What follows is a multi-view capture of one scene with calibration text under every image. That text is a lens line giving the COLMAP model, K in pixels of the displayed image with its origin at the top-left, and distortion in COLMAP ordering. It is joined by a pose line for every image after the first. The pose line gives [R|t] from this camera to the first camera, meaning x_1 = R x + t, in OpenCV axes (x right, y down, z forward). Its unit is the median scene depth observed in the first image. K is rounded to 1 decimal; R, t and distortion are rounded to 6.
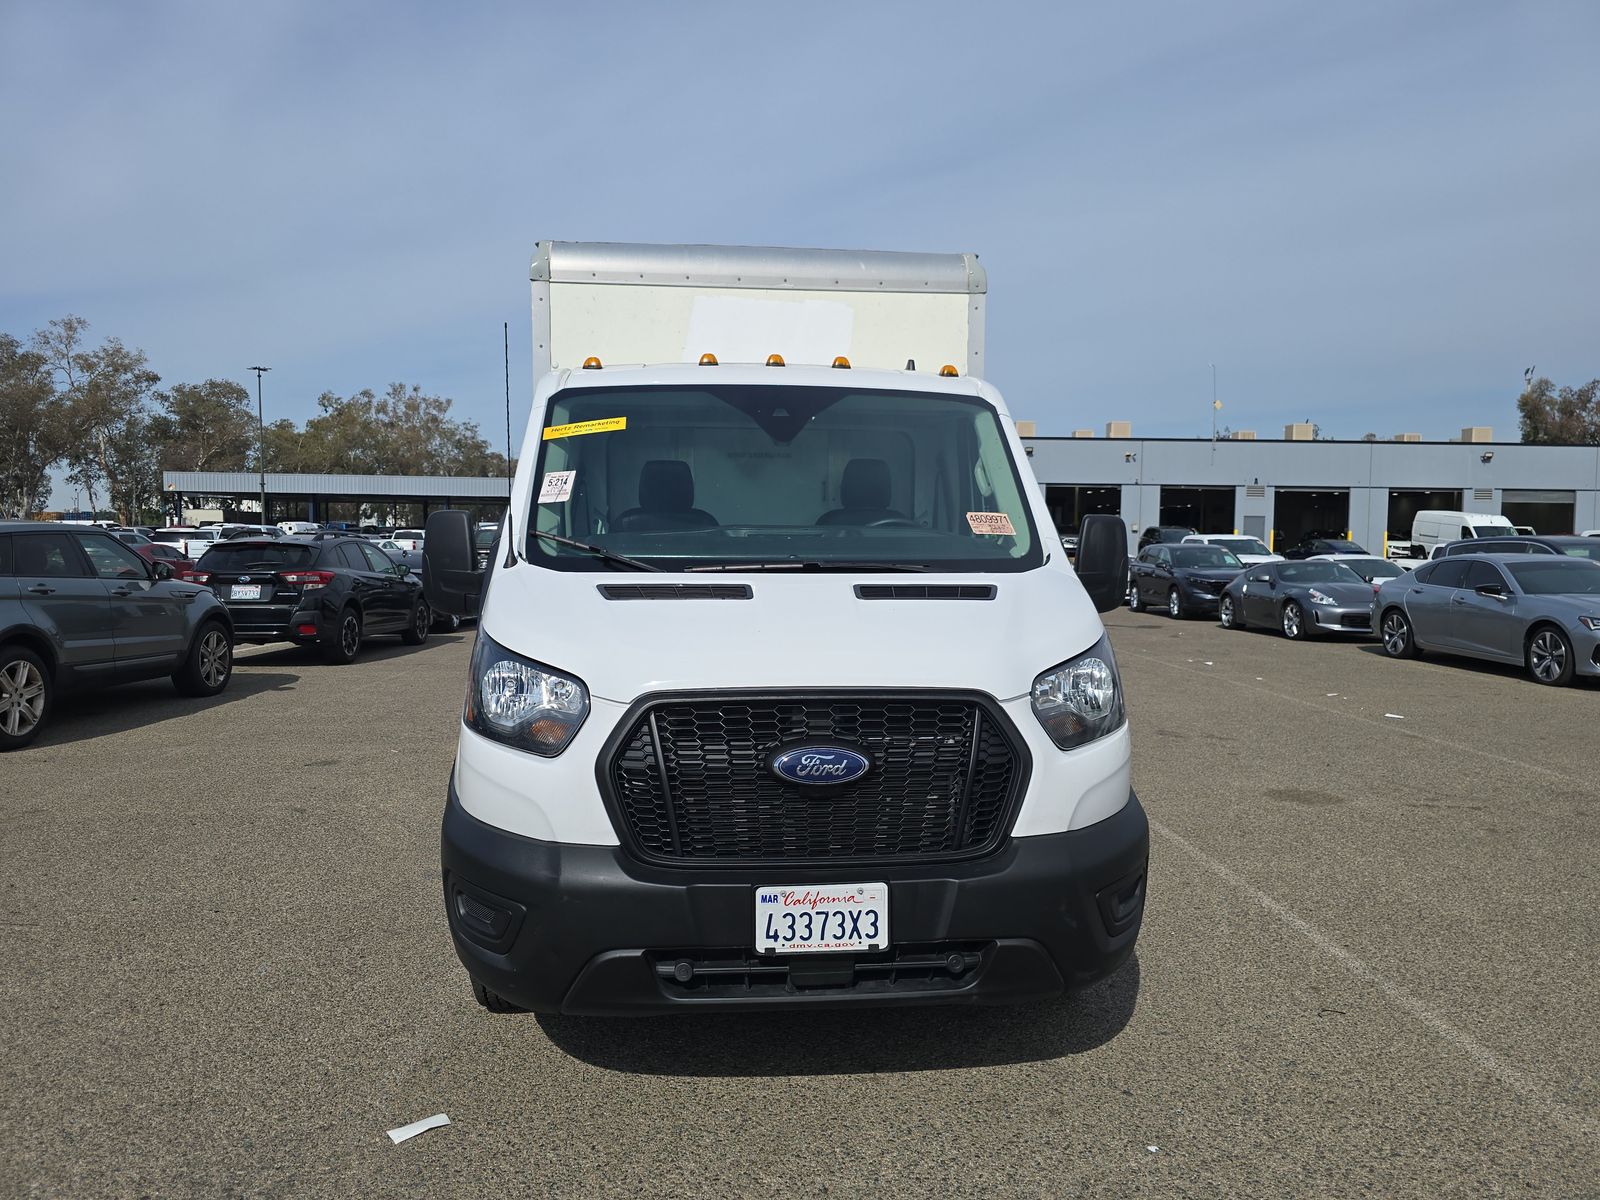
lens RADIAL K [[1073.4, 0, 805.4], [0, 1073.4, 594.8], [0, 0, 1]] dist [0.029358, -0.008623]
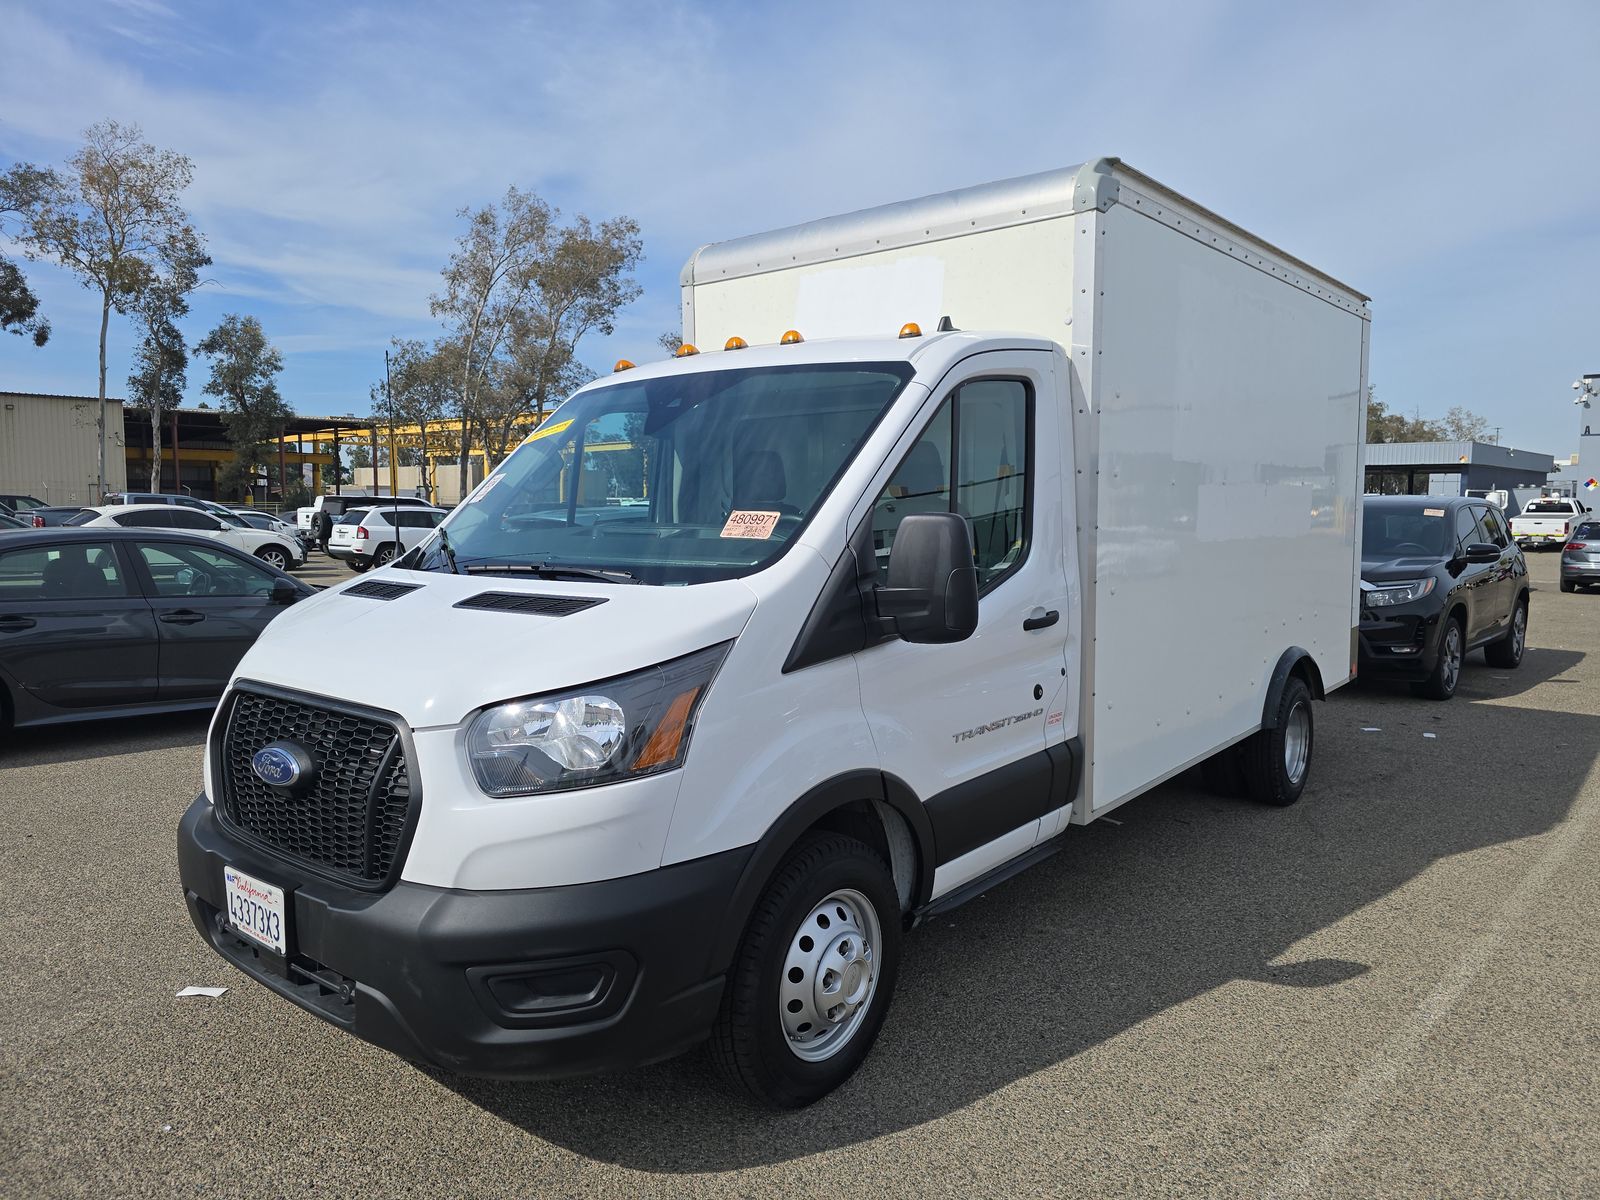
lens RADIAL K [[1073.4, 0, 797.2], [0, 1073.4, 603.3], [0, 0, 1]] dist [0.029358, -0.008623]
pose [[0.705615, 0.055778, -0.706397, 0.822763], [-0.032874, 0.998400, 0.045997, -0.046983], [0.707833, -0.009234, 0.706320, 0.461616]]
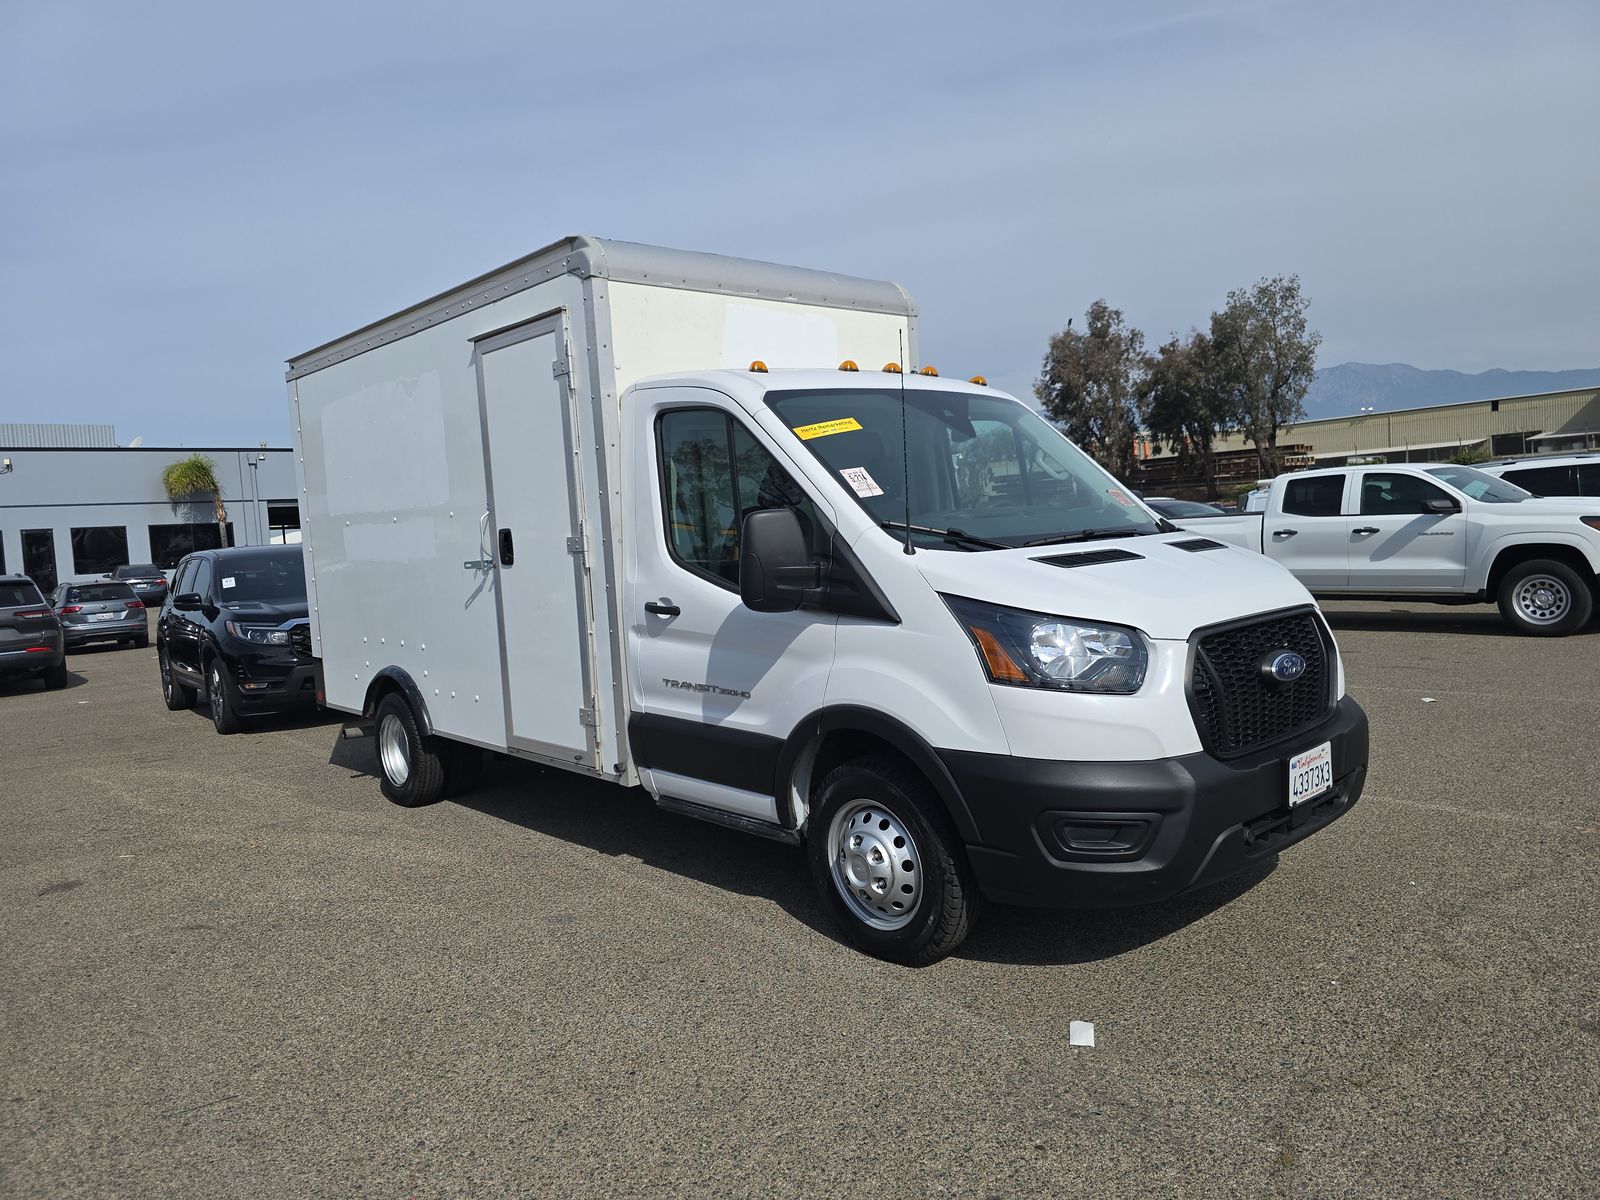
lens RADIAL K [[1073.4, 0, 799.7], [0, 1073.4, 604.7], [0, 0, 1]] dist [0.029358, -0.008623]
pose [[0.801583, -0.099328, 0.589575, -0.964001], [0.100879, 0.994435, 0.030381, -0.018588], [-0.589312, 0.035122, 0.807142, 0.186831]]
